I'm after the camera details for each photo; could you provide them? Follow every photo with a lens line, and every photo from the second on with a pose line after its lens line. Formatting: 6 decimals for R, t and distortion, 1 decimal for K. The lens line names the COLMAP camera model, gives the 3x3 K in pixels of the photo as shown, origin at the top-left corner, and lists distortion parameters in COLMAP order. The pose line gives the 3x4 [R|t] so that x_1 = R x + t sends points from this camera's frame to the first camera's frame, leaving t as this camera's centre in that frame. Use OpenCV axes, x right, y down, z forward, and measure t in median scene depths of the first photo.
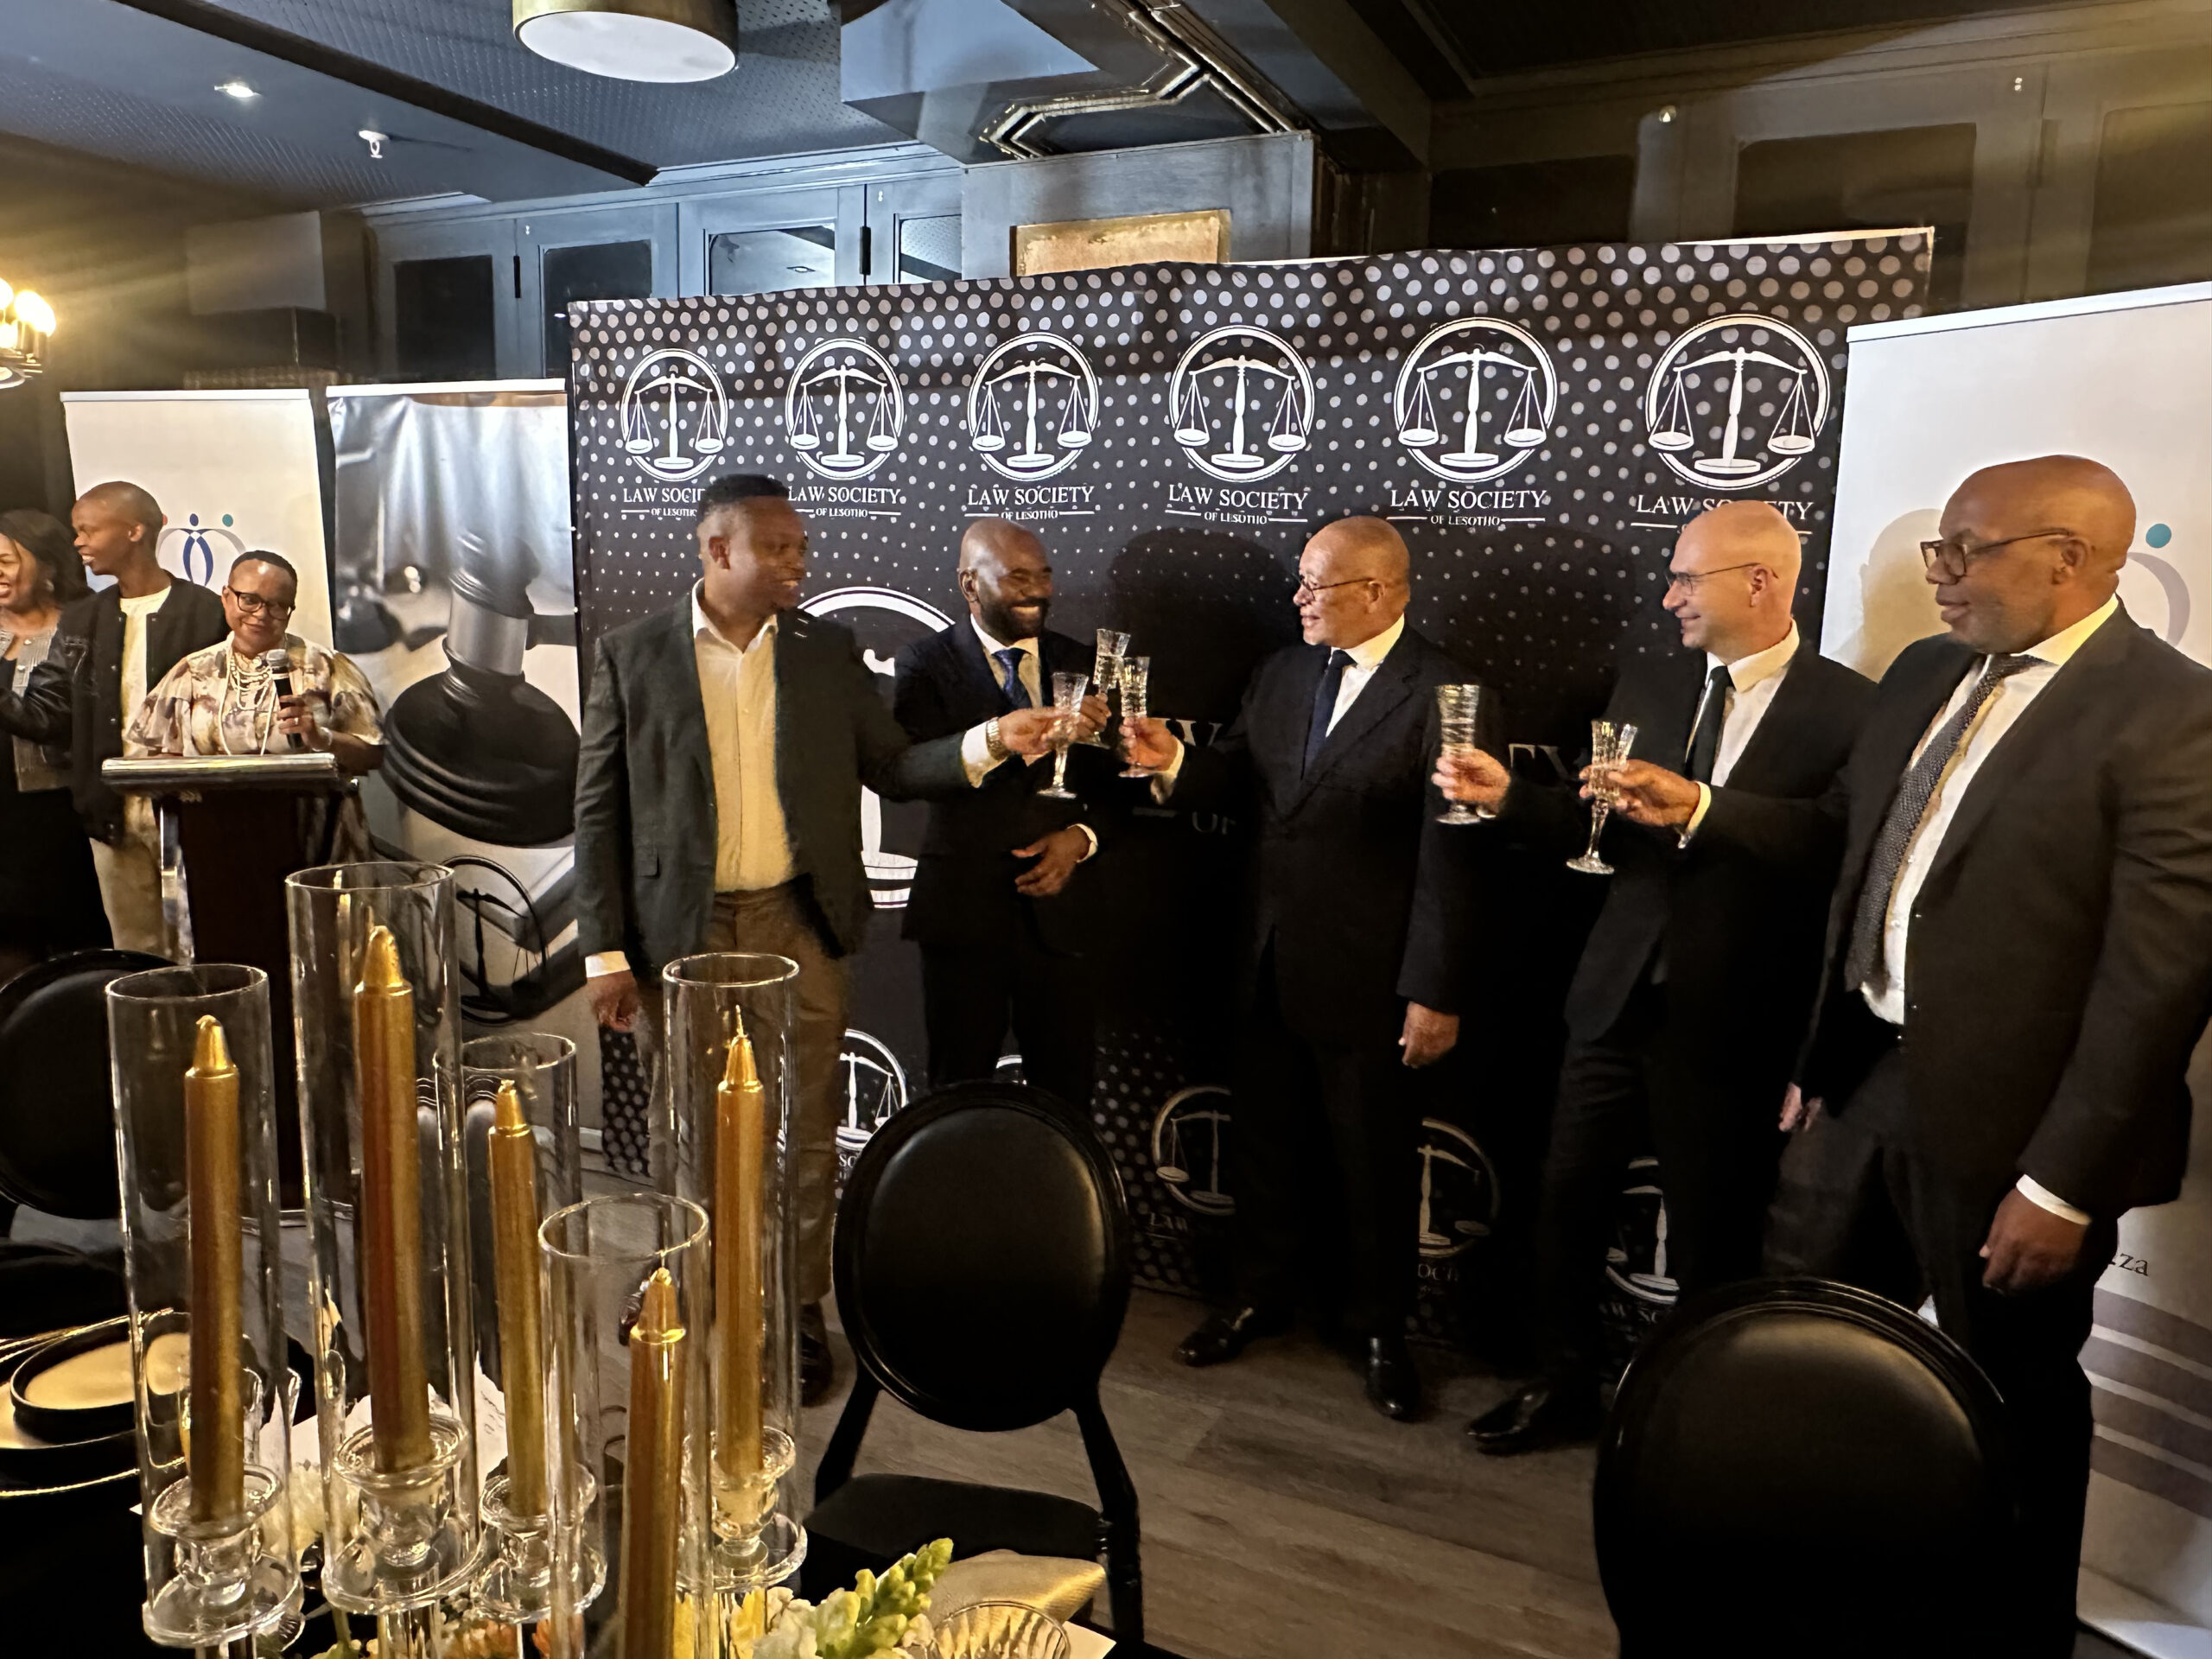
lens RADIAL K [[1519.2, 0, 1096.6], [0, 1519.2, 840.7], [0, 0, 1]] dist [-0.009489, -0.029587]
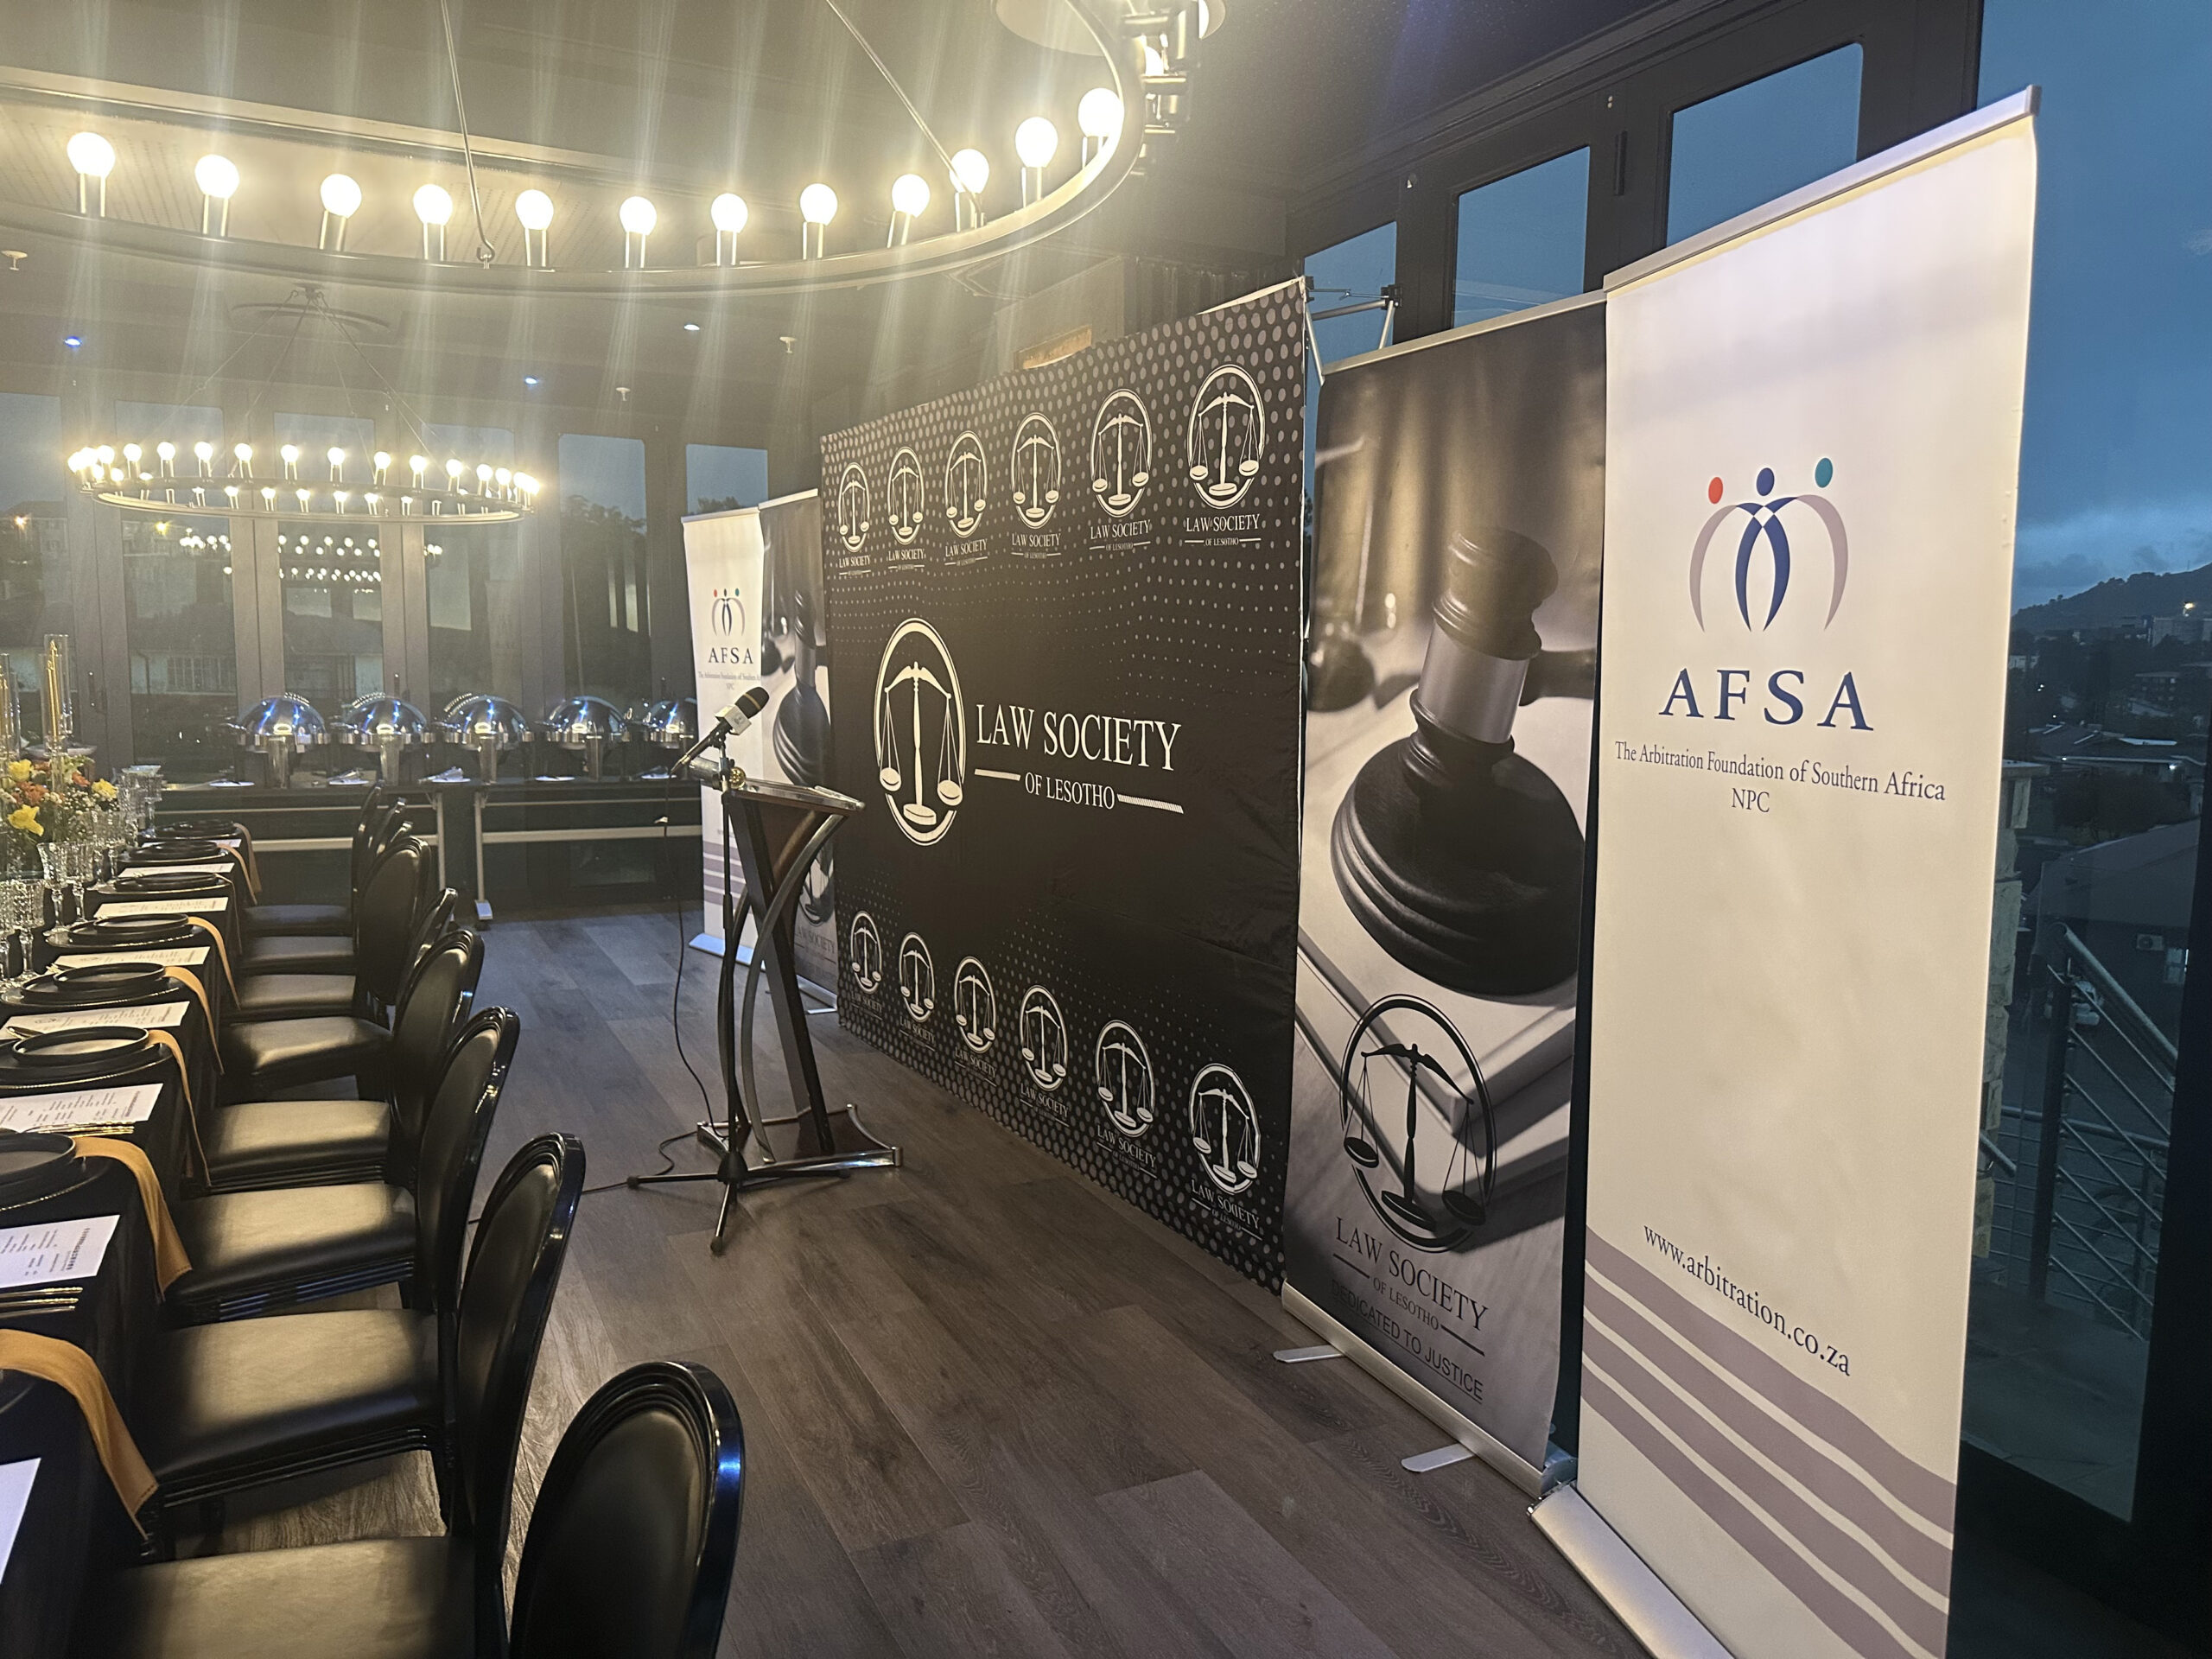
lens RADIAL K [[1519.2, 0, 1134.0], [0, 1519.2, 867.8], [0, 0, 1]] dist [-0.009489, -0.029587]
pose [[0.804888, 0.069866, -0.589300, 0.988745], [-0.093795, 0.995541, -0.010078, 0.069069], [0.585968, 0.063385, 0.807852, -0.015400]]
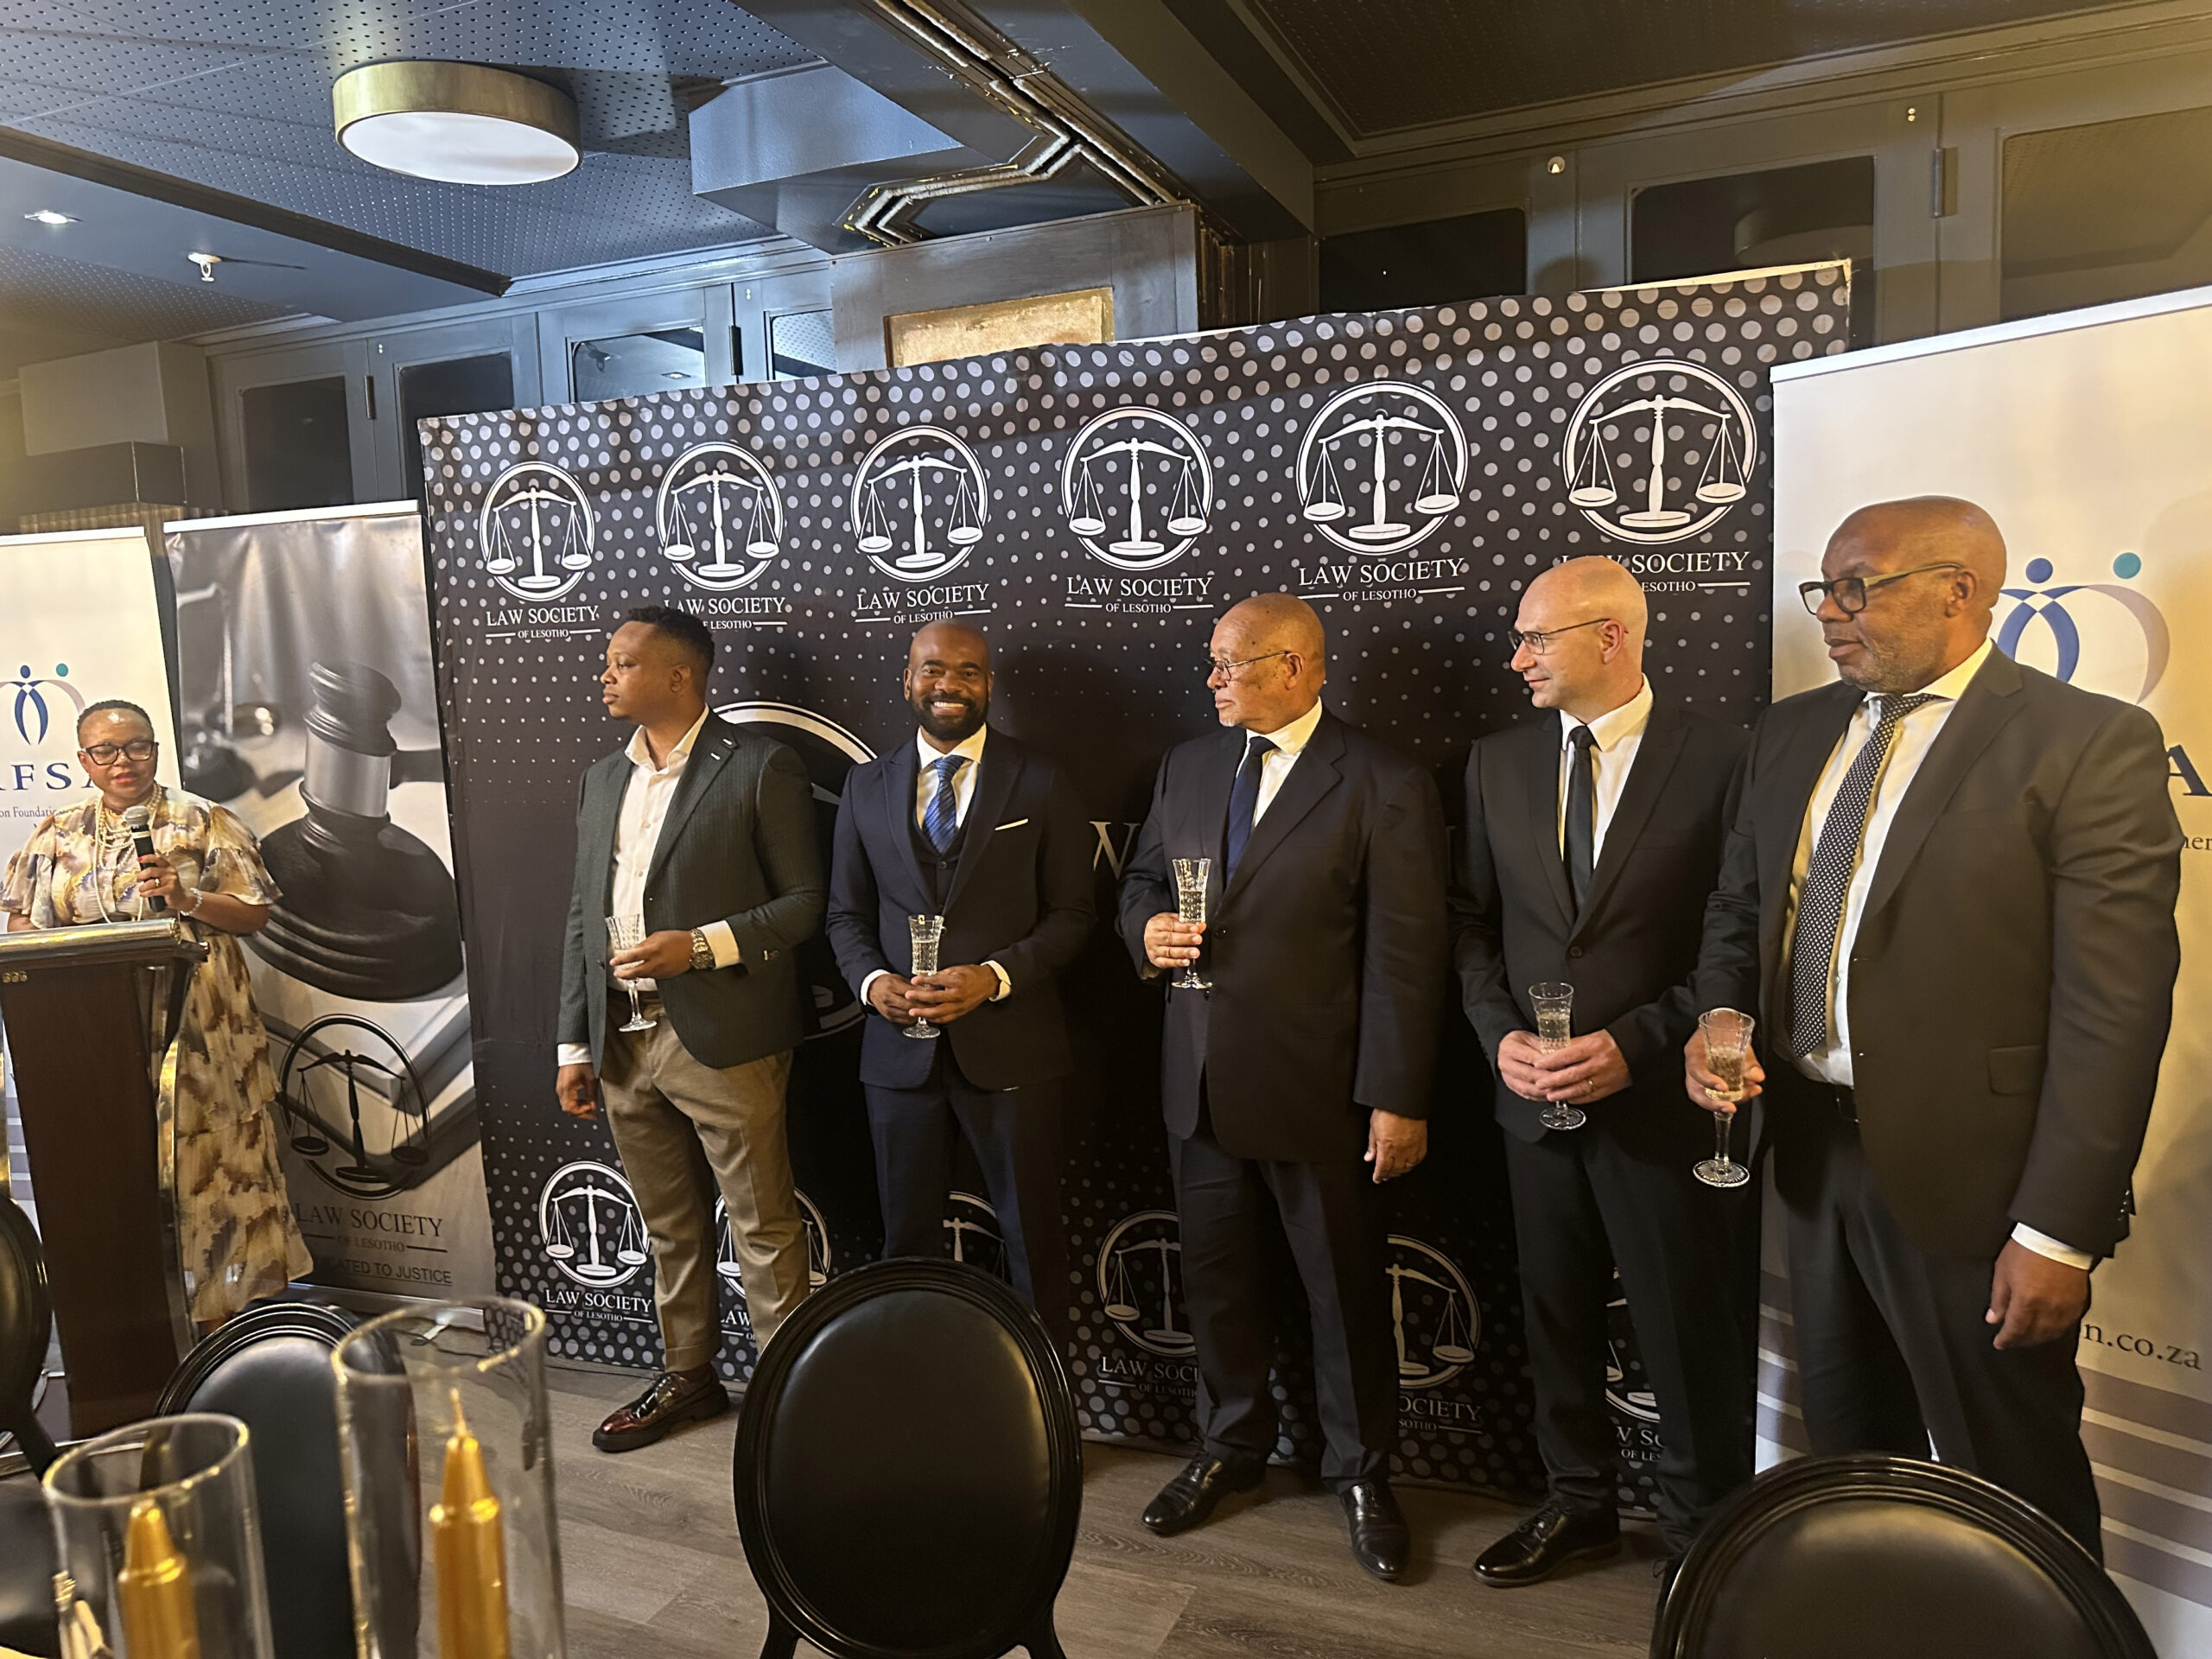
lens RADIAL K [[1519.2, 0, 1060.5], [0, 1519.2, 826.5], [0, 0, 1]] dist [-0.009489, -0.029587]
pose [[0.997492, -0.064659, 0.028801, 0.006495], [0.066445, 0.995598, -0.066110, -0.017107], [-0.024400, 0.067857, 0.997397, 0.071249]]
